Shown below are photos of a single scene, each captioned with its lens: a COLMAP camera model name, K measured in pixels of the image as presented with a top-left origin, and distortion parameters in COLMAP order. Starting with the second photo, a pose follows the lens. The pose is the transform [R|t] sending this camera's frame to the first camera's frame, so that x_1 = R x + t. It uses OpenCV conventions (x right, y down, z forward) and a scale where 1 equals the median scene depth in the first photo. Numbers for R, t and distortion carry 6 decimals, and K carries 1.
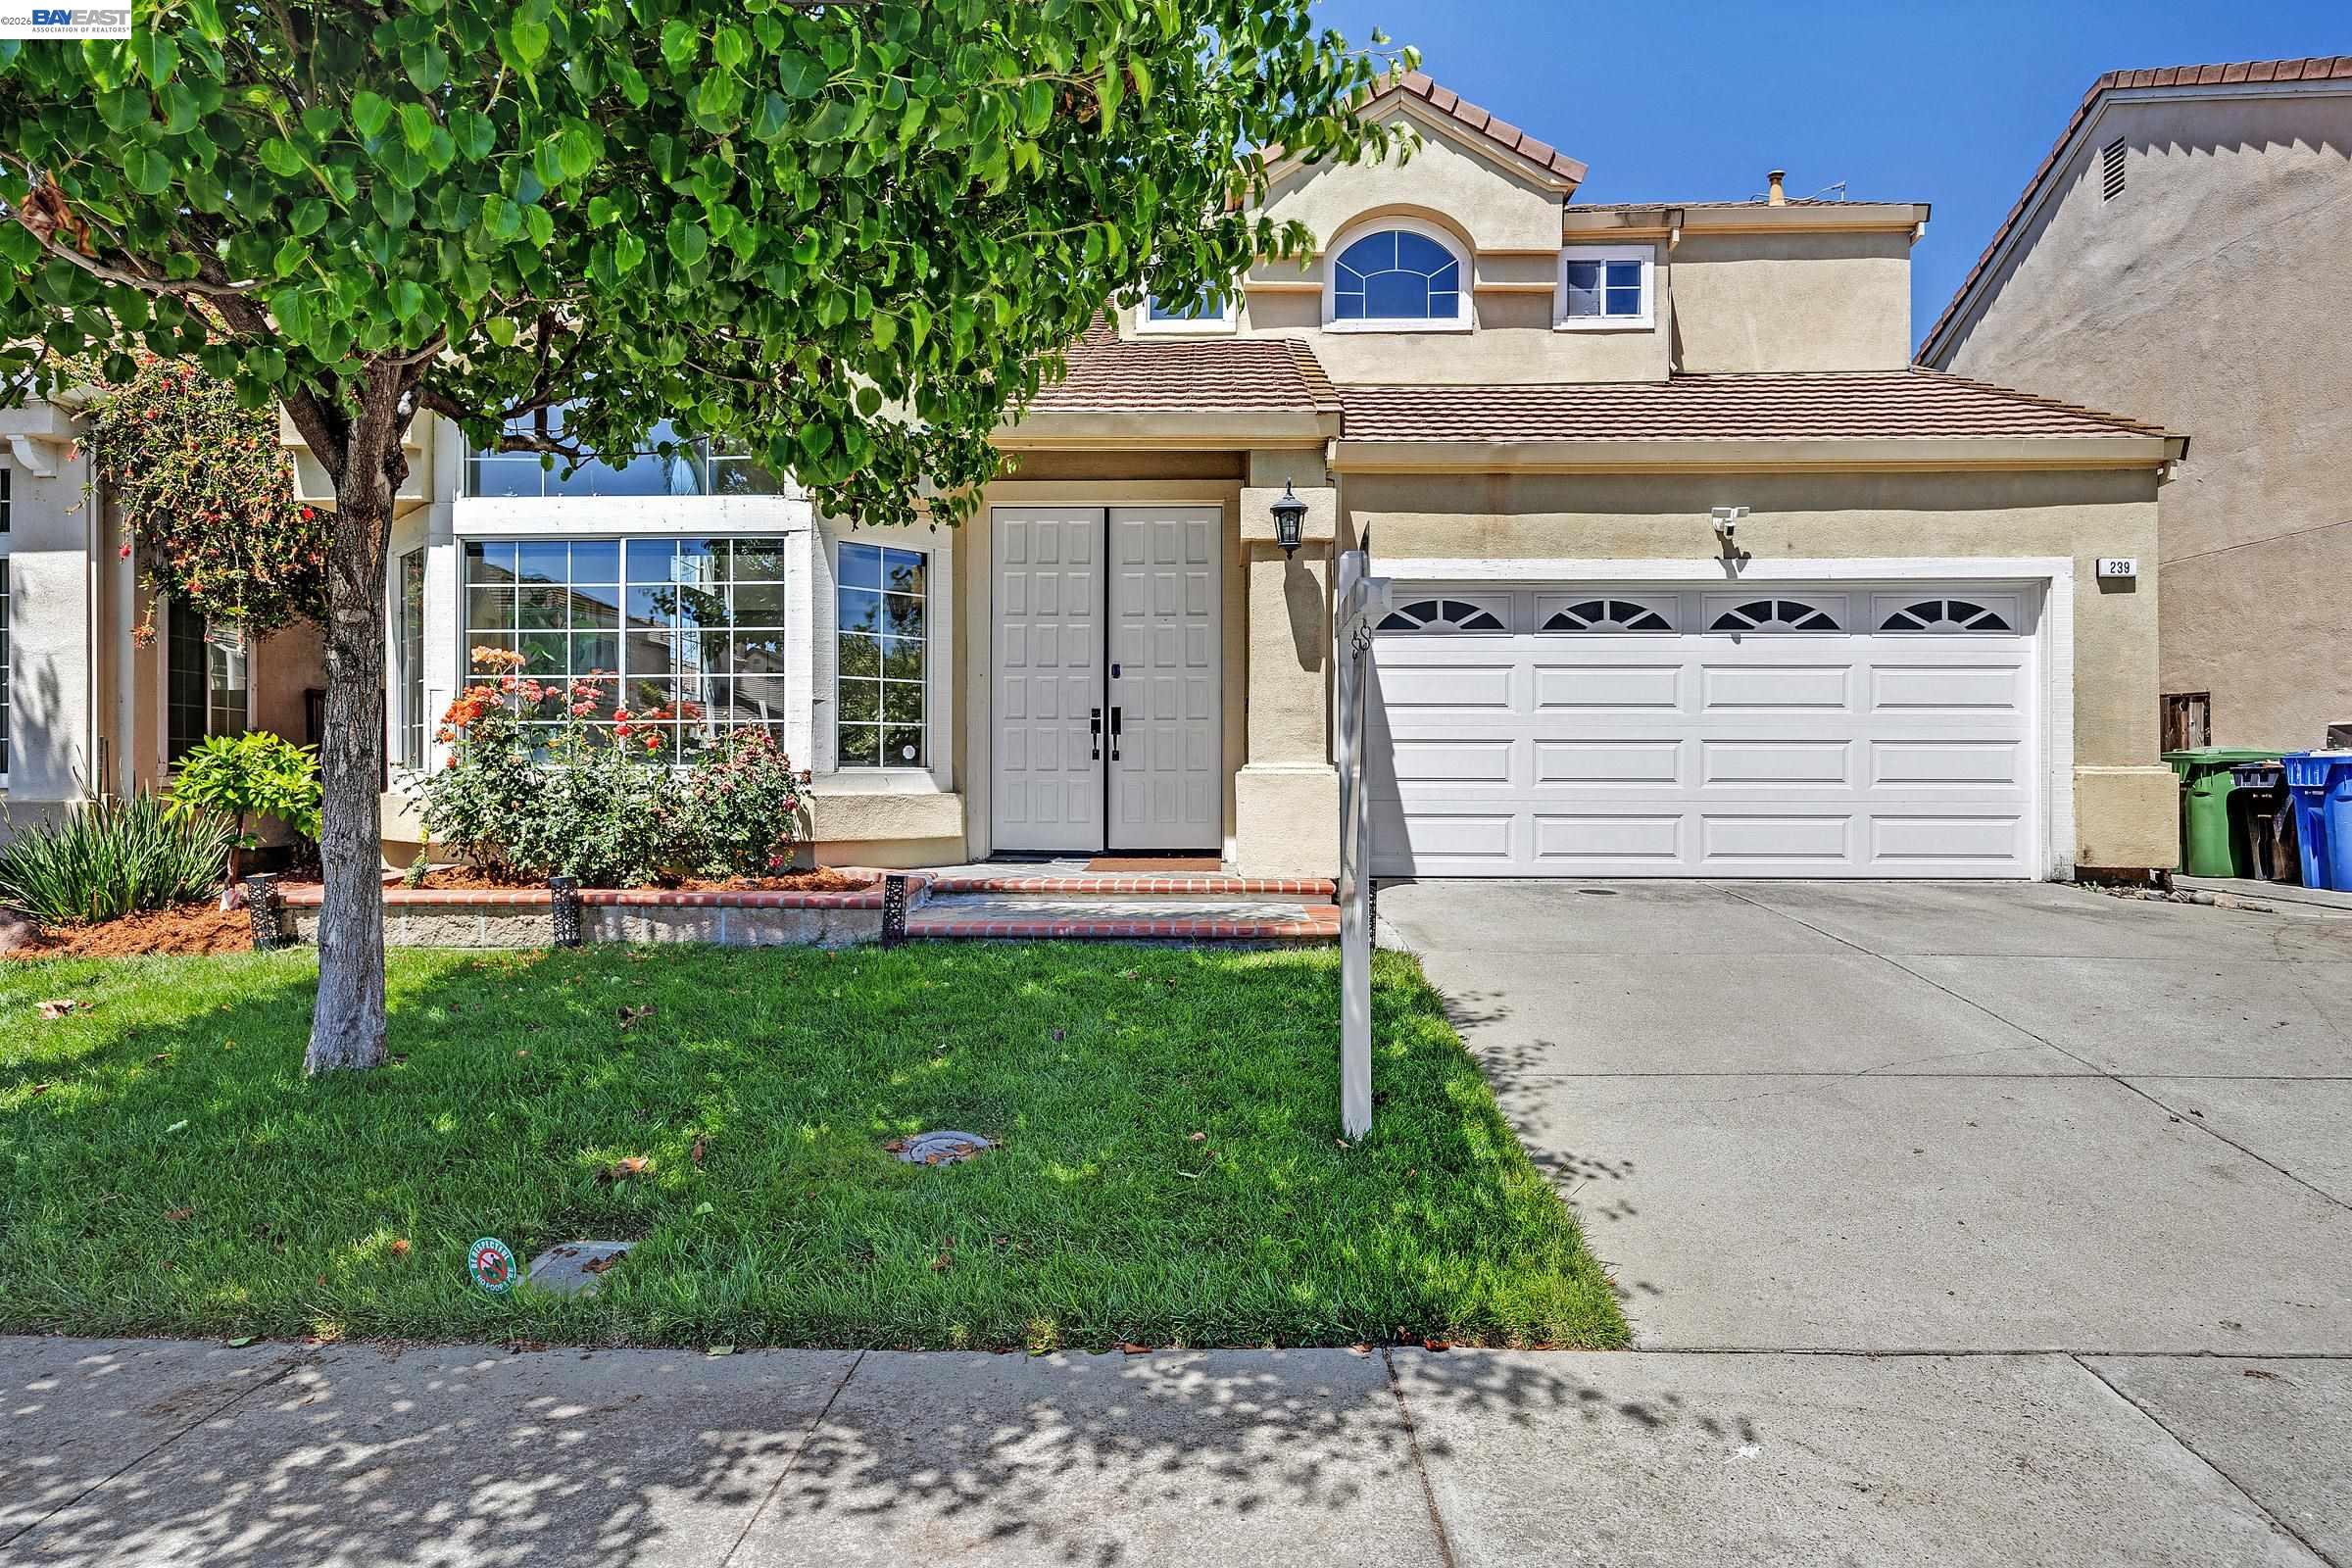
lens RADIAL K [[1288.4, 0, 1180.3], [0, 1288.4, 788.2], [0, 0, 1]] dist [-0.006169, 0.001829]
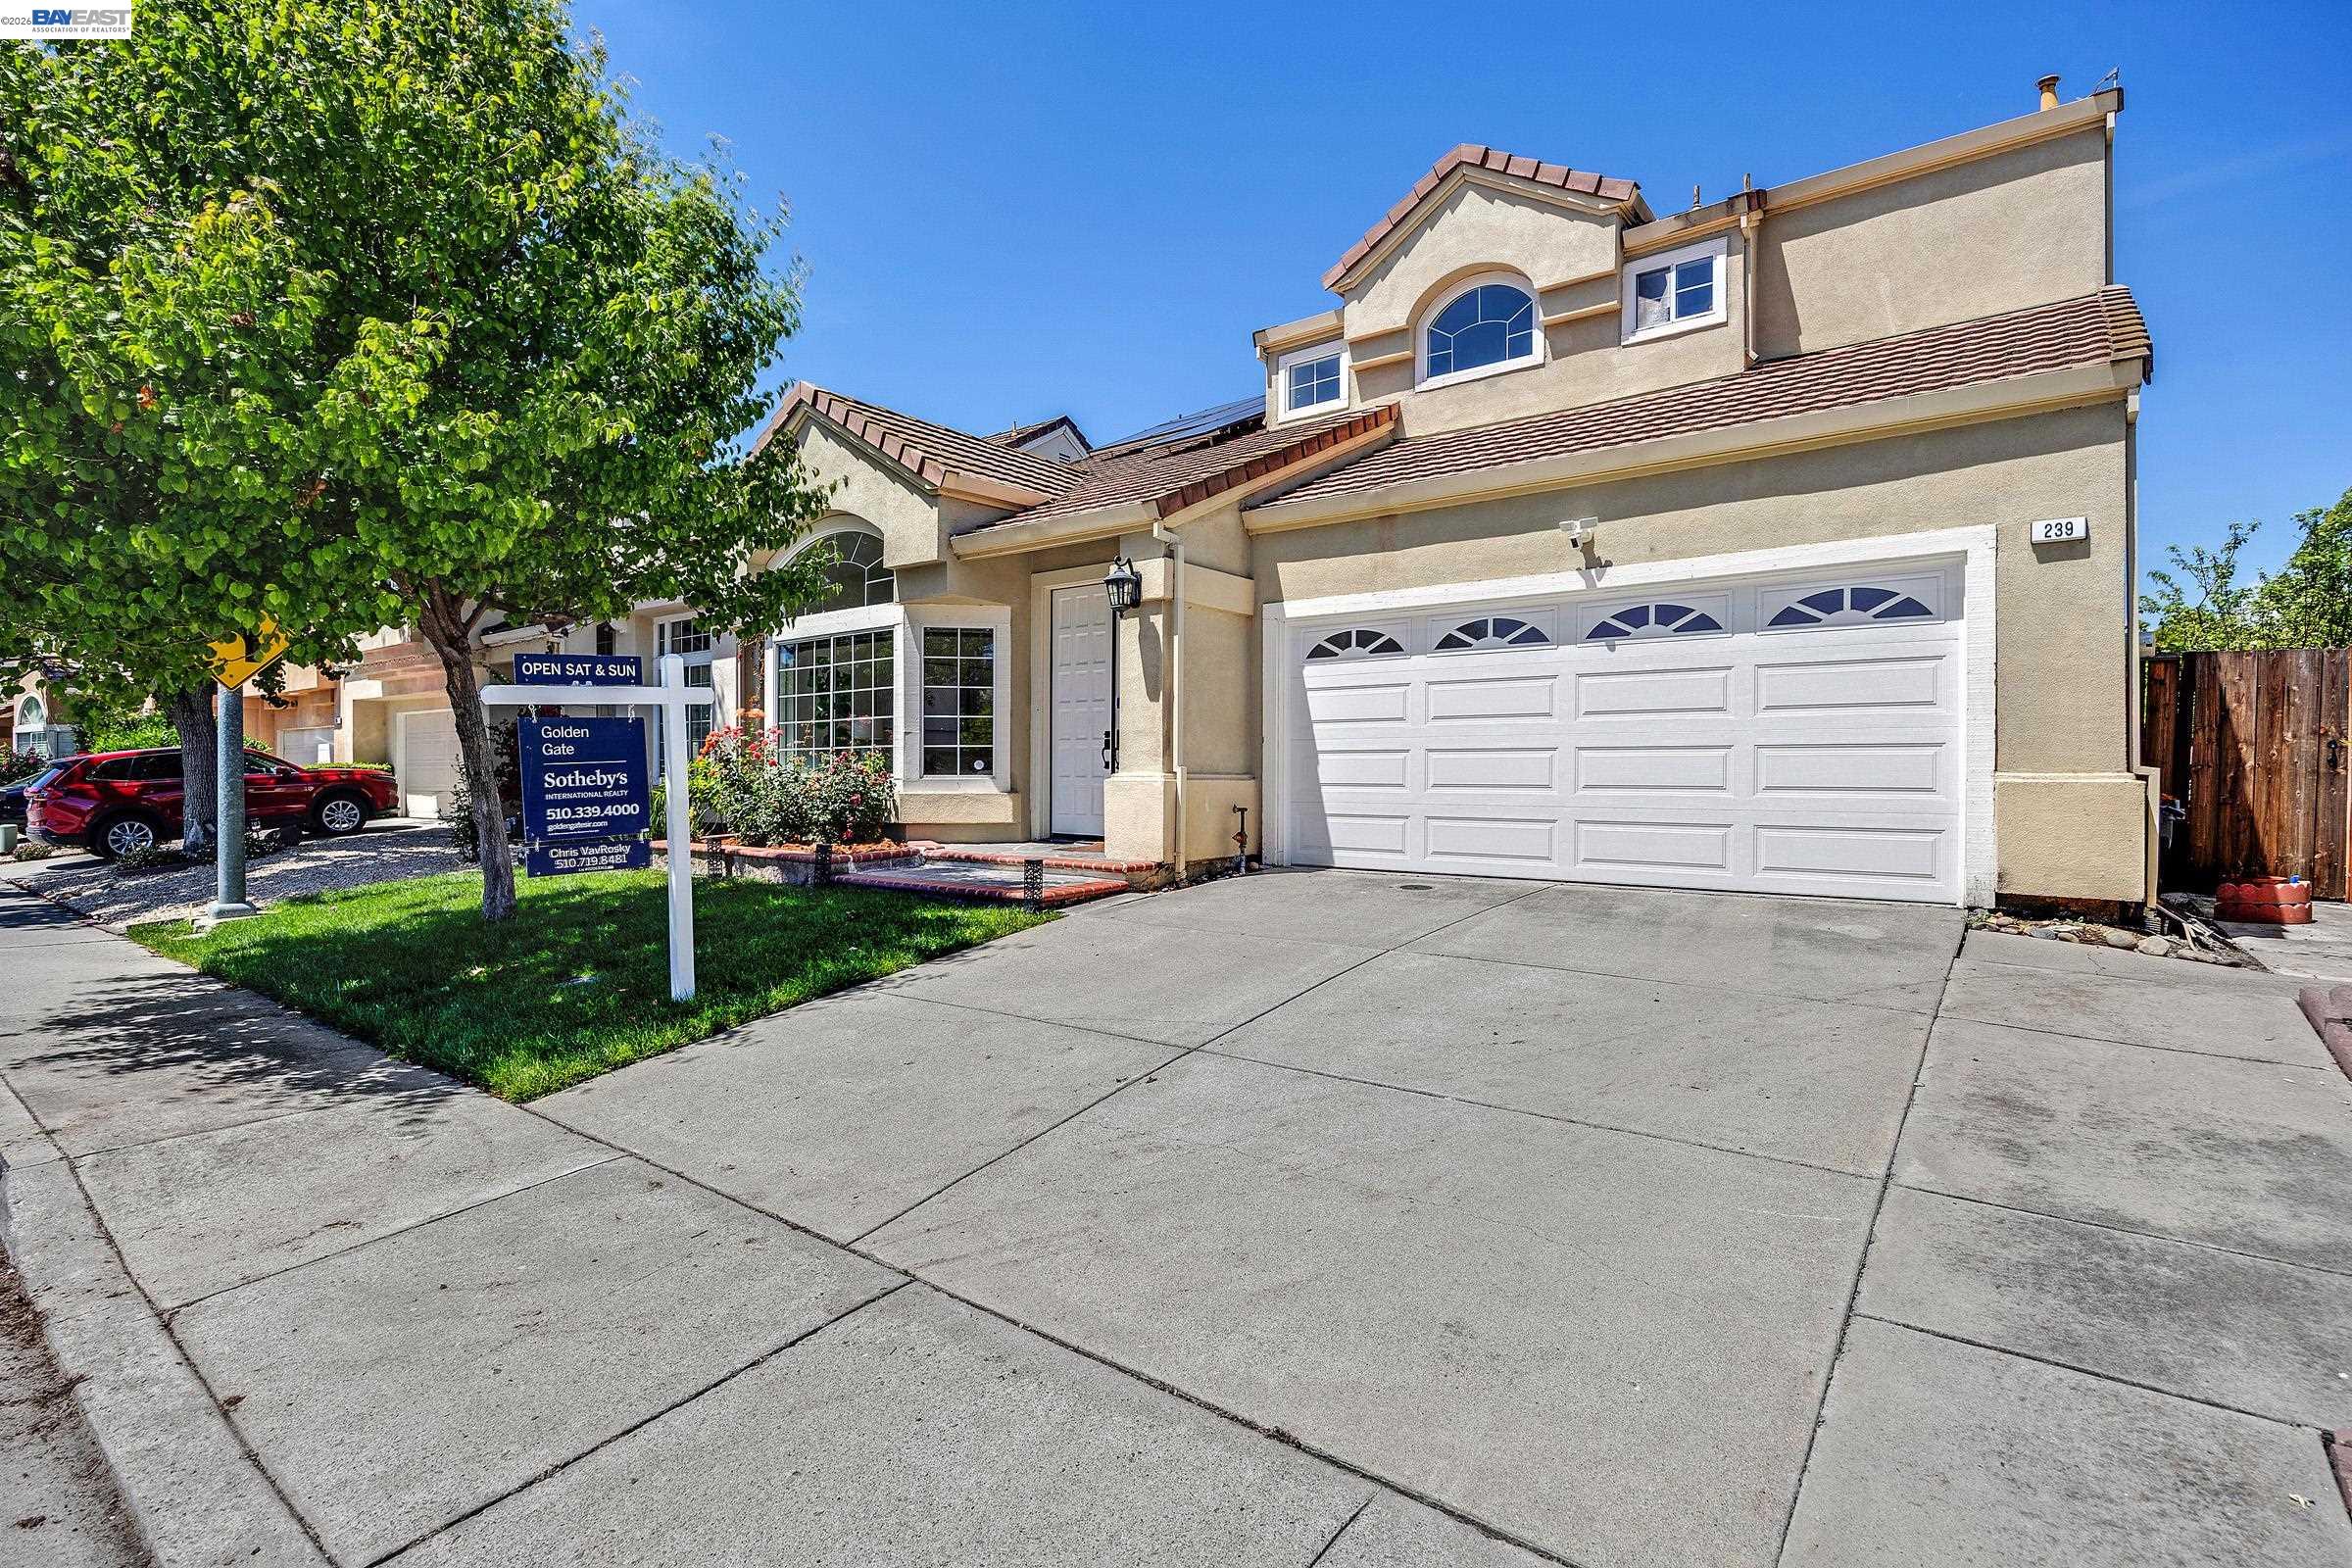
lens RADIAL K [[1123.2, 0, 1185.4], [0, 1123.2, 785.0], [0, 0, 1]] dist [-0.010269, -0.000968]
pose [[0.805857, 0.005134, -0.592087, 0.691684], [-0.004949, 0.999986, 0.001935, -0.007845], [0.592089, 0.001371, 0.805871, 0.096972]]
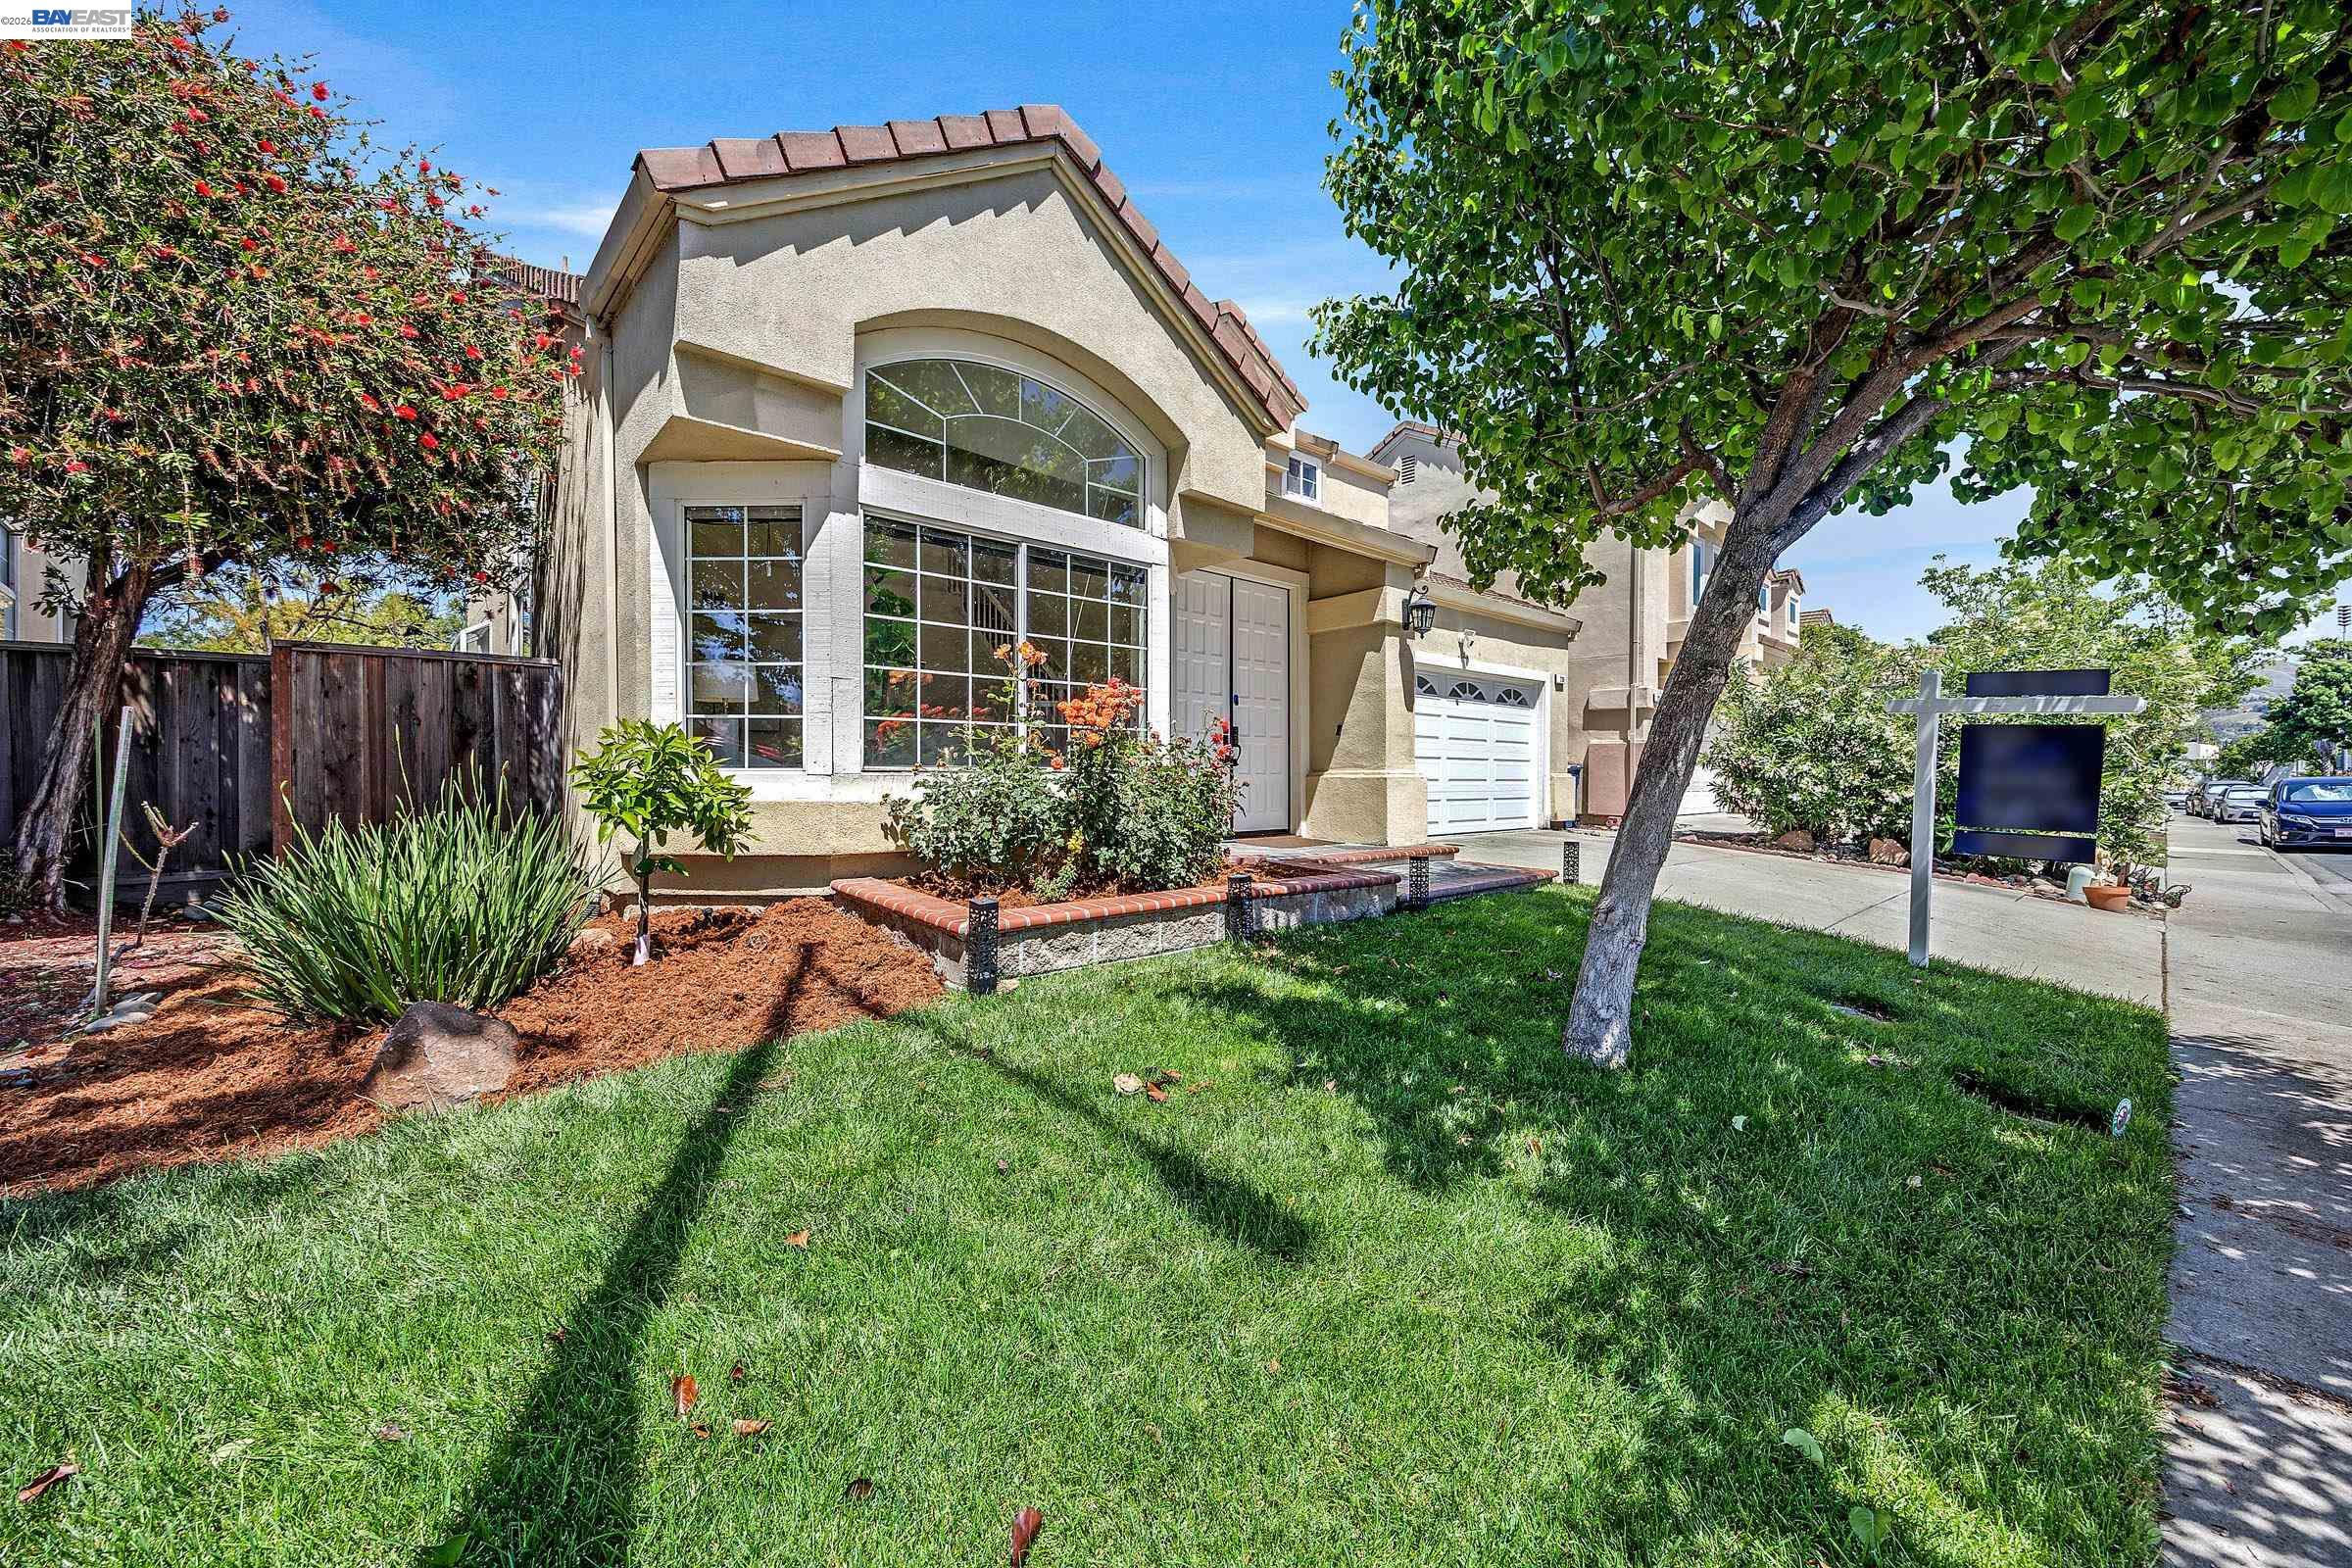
lens RADIAL K [[895.4, 0, 1178.2], [0, 895.4, 782.4], [0, 0, 1]] dist [-0.007184, 0.002166]
pose [[0.727146, -0.001633, 0.686481, -0.728034], [-0.002161, 0.999987, 0.004667, -0.008034], [-0.686479, -0.004877, 0.727133, 0.355155]]
